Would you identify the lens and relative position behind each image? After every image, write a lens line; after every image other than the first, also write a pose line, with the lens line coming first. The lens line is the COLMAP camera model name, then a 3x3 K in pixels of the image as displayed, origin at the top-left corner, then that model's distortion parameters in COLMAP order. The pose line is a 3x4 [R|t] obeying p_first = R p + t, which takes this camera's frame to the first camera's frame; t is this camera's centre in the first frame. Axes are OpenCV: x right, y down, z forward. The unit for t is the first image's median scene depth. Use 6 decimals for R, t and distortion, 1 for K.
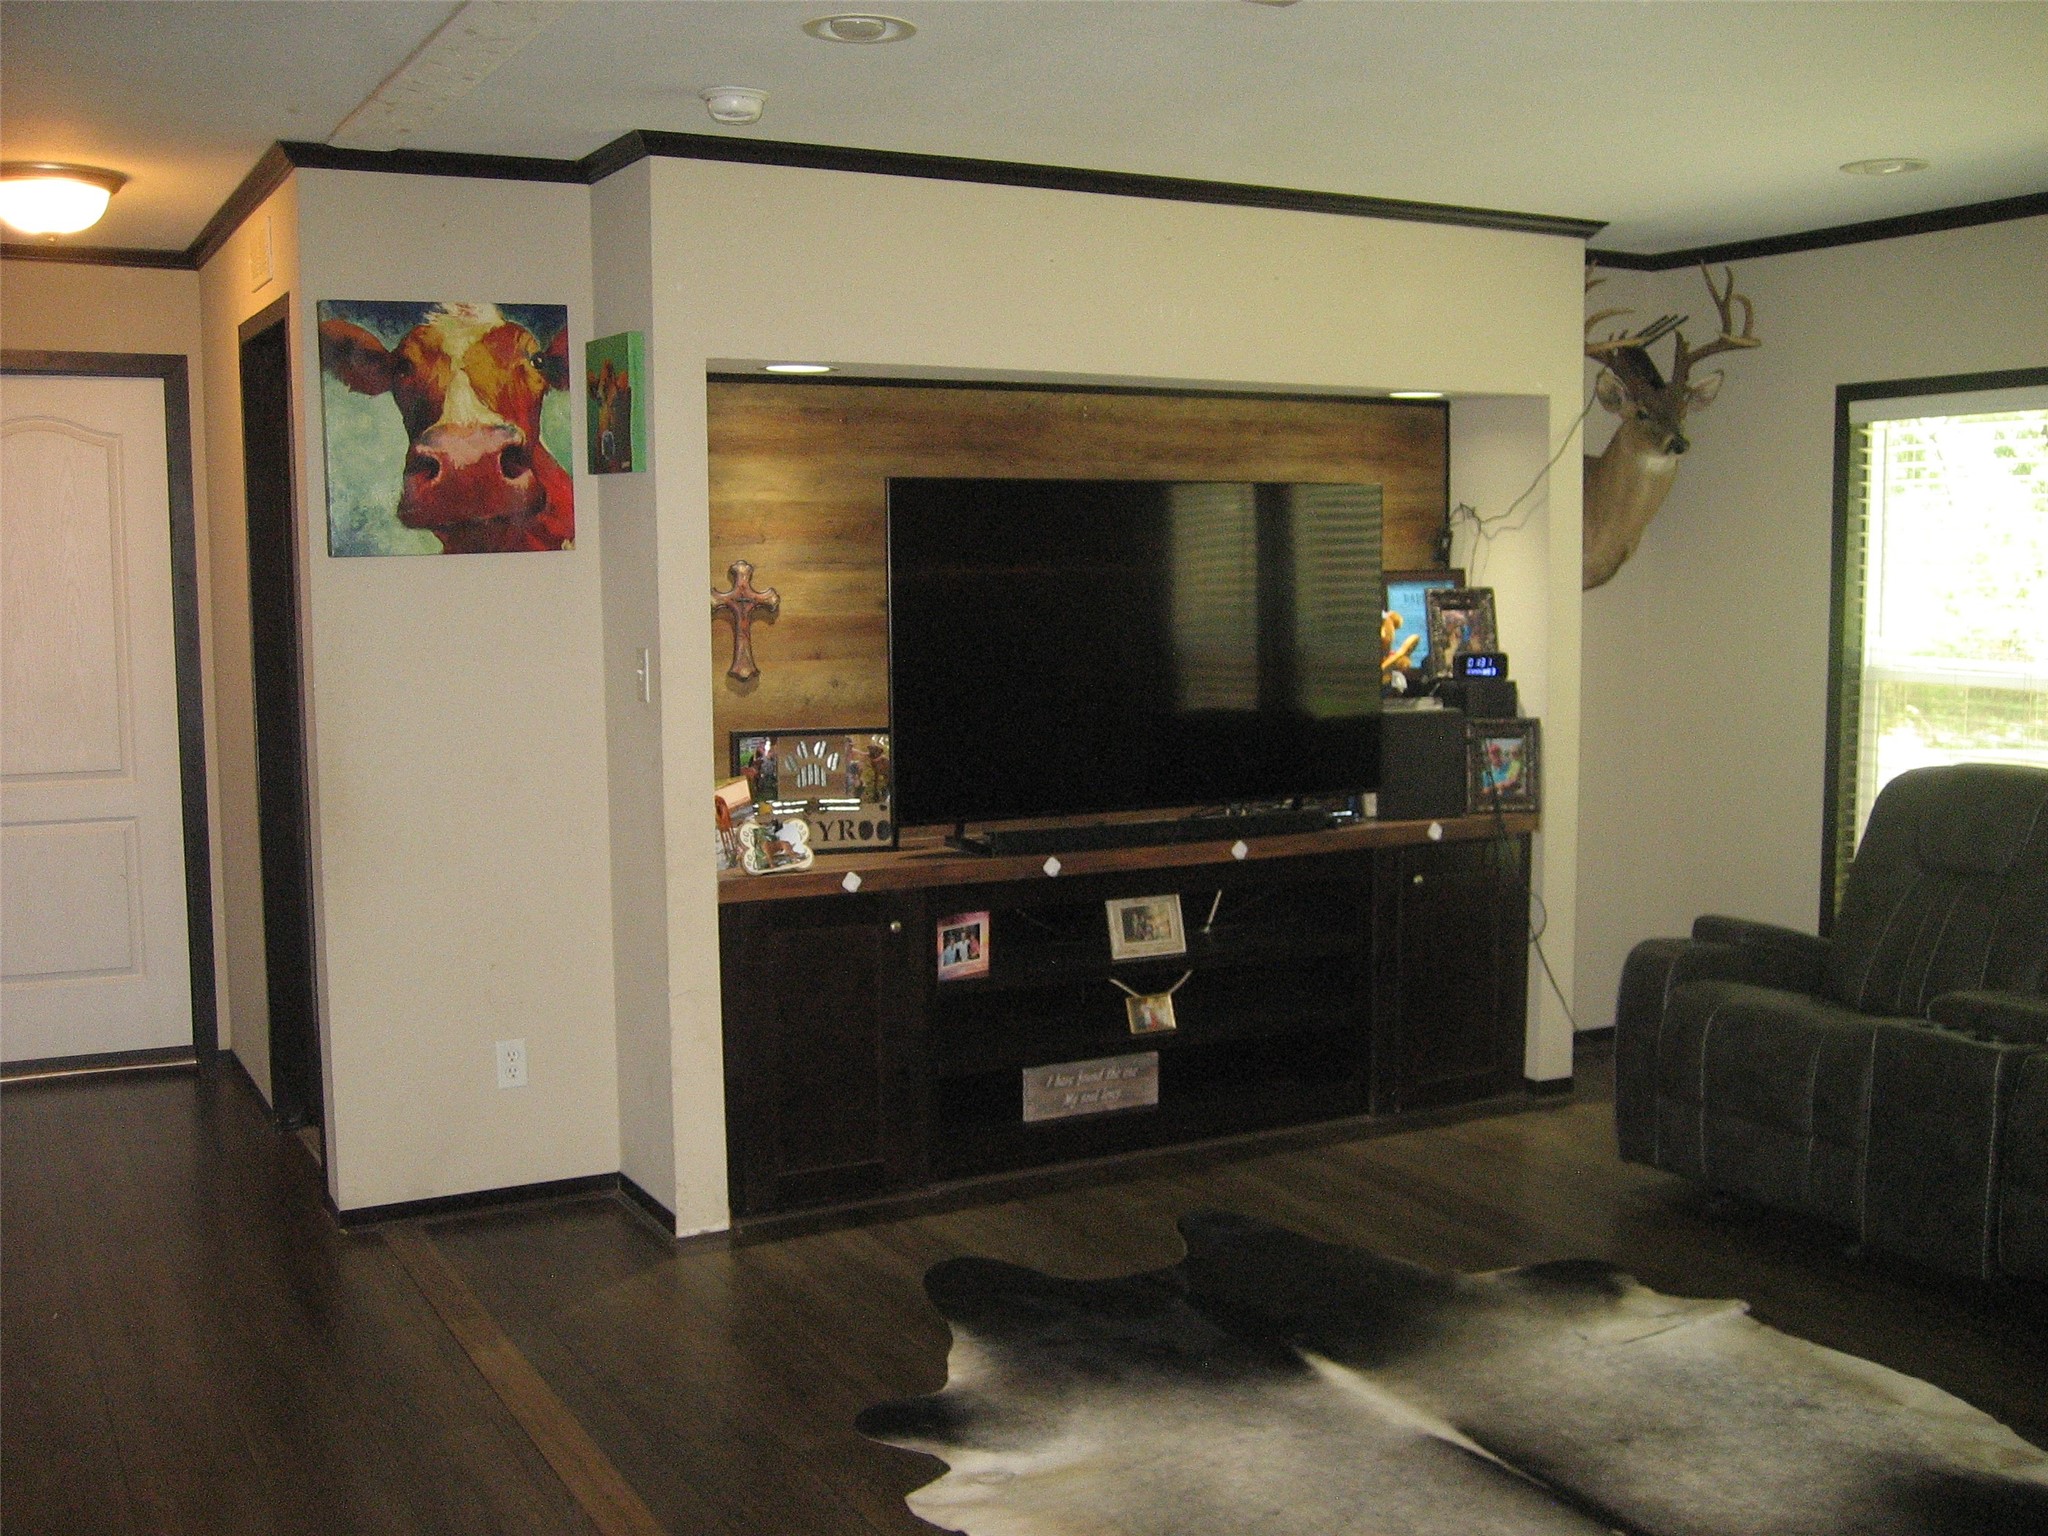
lens RADIAL K [[2180.3, 0, 1024.0], [0, 2180.3, 768.0], [0, 0, 1]] dist [-0.119379, 0.012691]
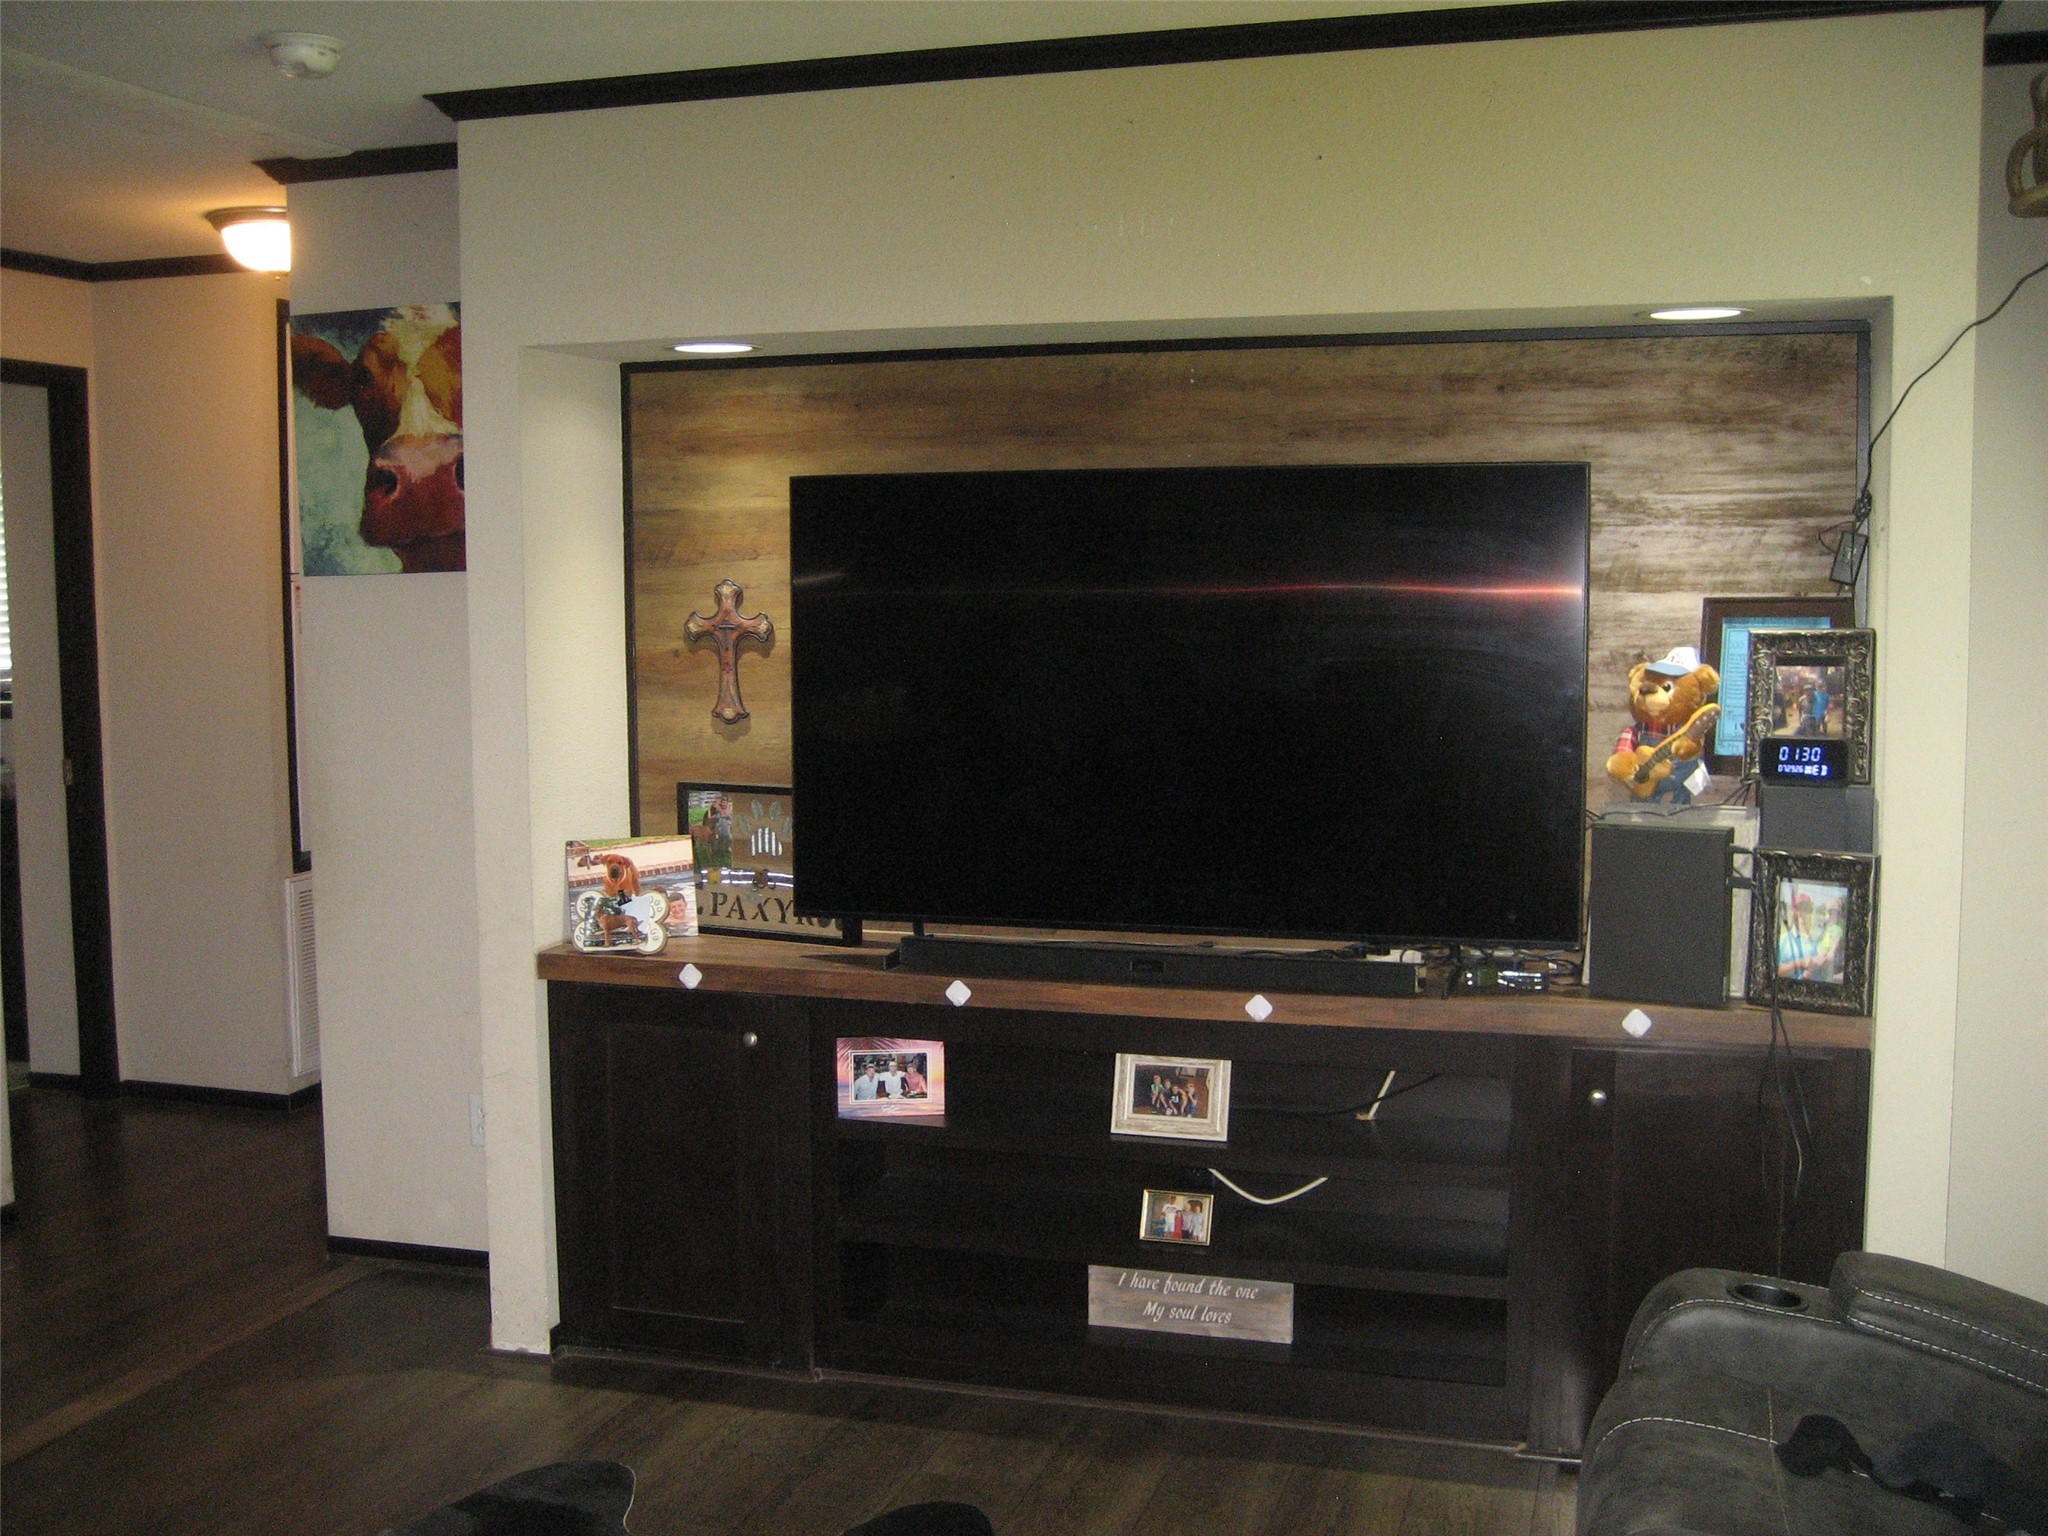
lens RADIAL K [[2180.3, 0, 1024.0], [0, 2180.3, 768.0], [0, 0, 1]] dist [-0.119379, 0.012691]
pose [[0.696307, 0.065581, -0.714741, 0.556786], [-0.067937, 0.997368, 0.025328, -0.051881], [0.714521, 0.030921, 0.698930, 0.495261]]
